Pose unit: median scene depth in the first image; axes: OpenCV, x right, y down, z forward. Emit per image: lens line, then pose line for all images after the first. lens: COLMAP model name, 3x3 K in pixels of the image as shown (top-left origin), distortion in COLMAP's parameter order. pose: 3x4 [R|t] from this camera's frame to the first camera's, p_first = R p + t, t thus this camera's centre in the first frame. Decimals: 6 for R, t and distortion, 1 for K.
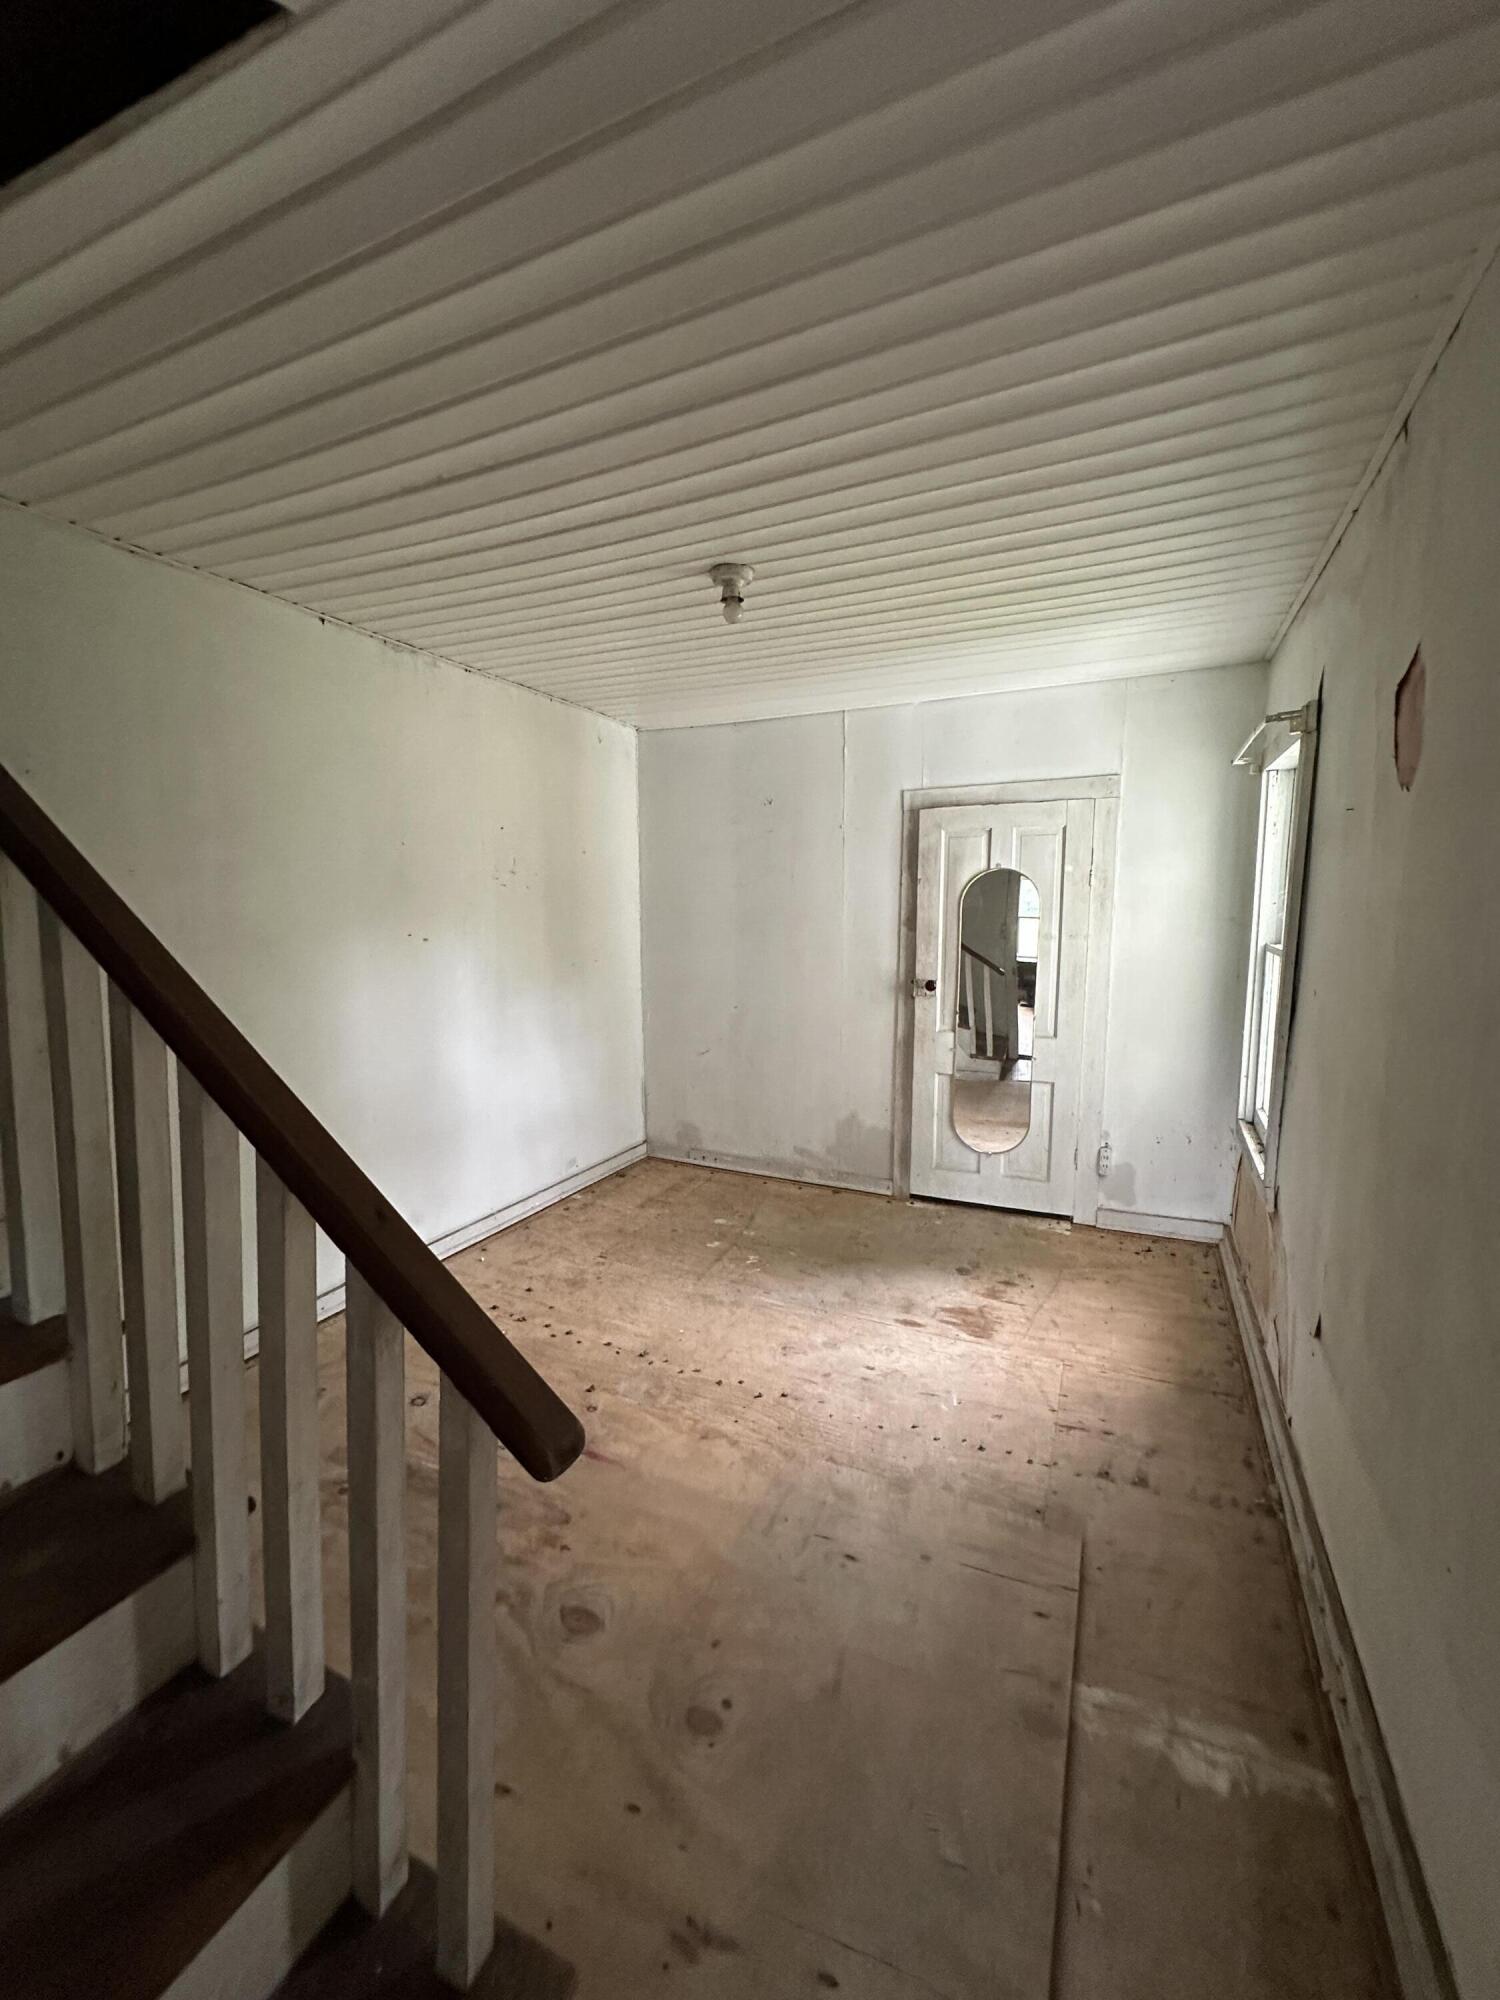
lens RADIAL K [[797.1, 0, 737.9], [0, 797.1, 996.4], [0, 0, 1]] dist [-0.001571, 0.000518]
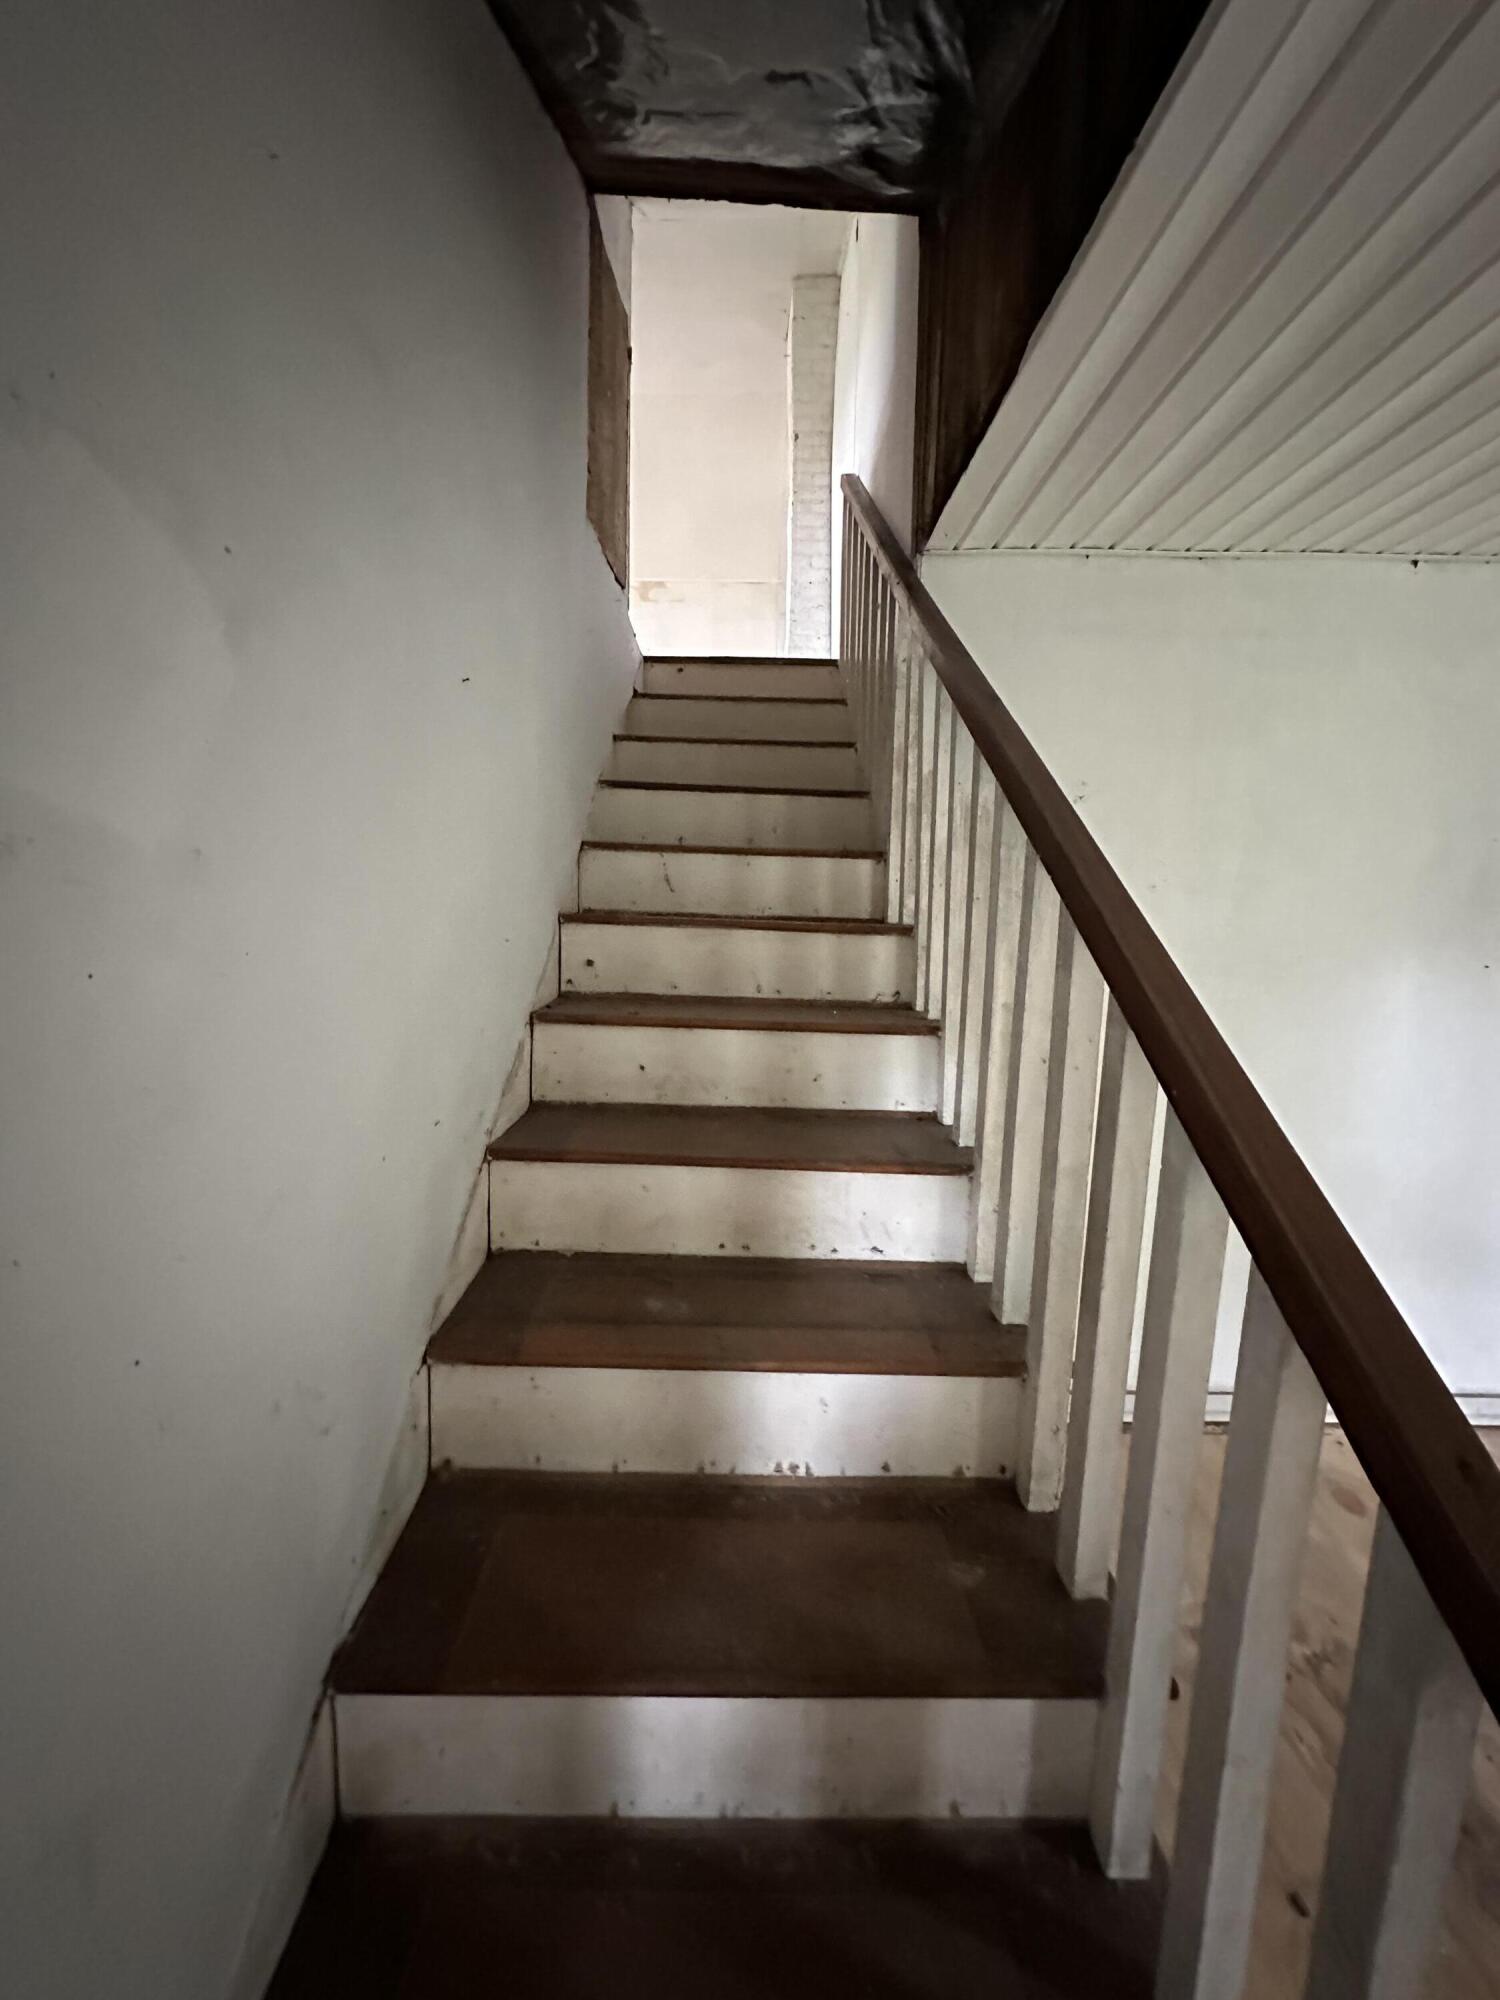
lens RADIAL K [[797.1, 0, 737.9], [0, 797.1, 996.4], [0, 0, 1]] dist [-0.001571, 0.000518]
pose [[0.430772, 0.096563, -0.897280, -0.166307], [-0.113062, 0.992200, 0.052498, -0.022517], [0.895351, 0.078833, 0.438329, 0.231426]]
